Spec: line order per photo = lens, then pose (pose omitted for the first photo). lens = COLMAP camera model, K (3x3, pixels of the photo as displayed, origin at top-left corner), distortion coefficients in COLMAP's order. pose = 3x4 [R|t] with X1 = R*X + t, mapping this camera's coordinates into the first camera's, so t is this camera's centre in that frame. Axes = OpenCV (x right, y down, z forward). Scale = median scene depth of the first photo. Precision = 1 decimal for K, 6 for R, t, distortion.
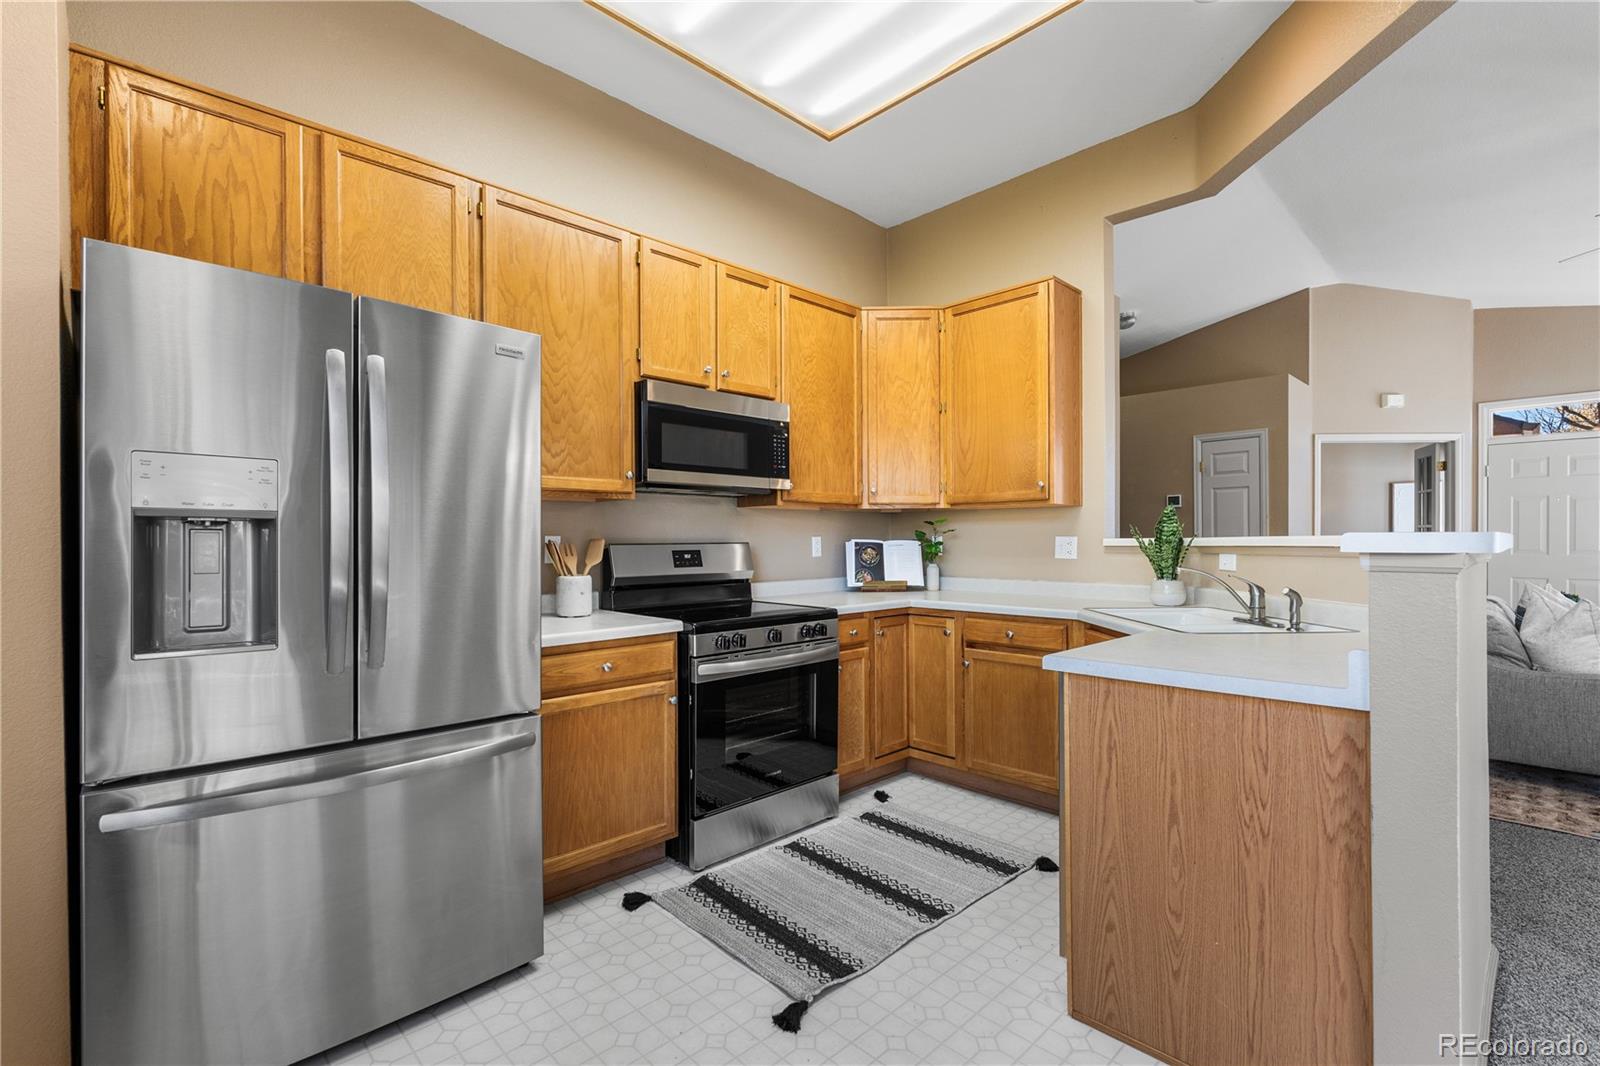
lens RADIAL K [[713.9, 0, 800.0], [0, 713.9, 533.0], [0, 0, 1]] dist [0.000424, 0.000064]
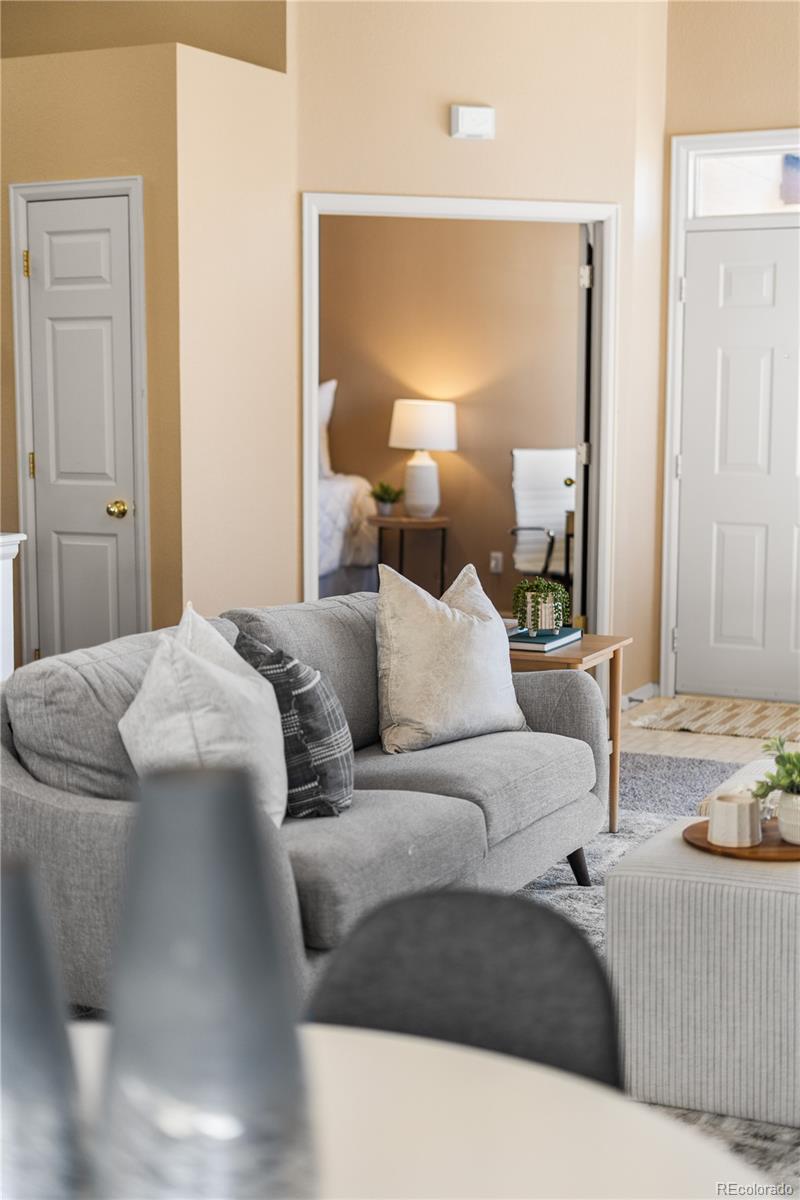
lens RADIAL K [[1788.9, 0, 394.4], [0, 1788.9, 626.8], [0, 0, 1]] dist [-0.015736, 0.068786]
pose [[0.946741, -0.038740, 0.319659, 0.903404], [-0.006367, 0.990290, 0.138871, -0.067978], [-0.321934, -0.133510, 0.937301, -0.081296]]
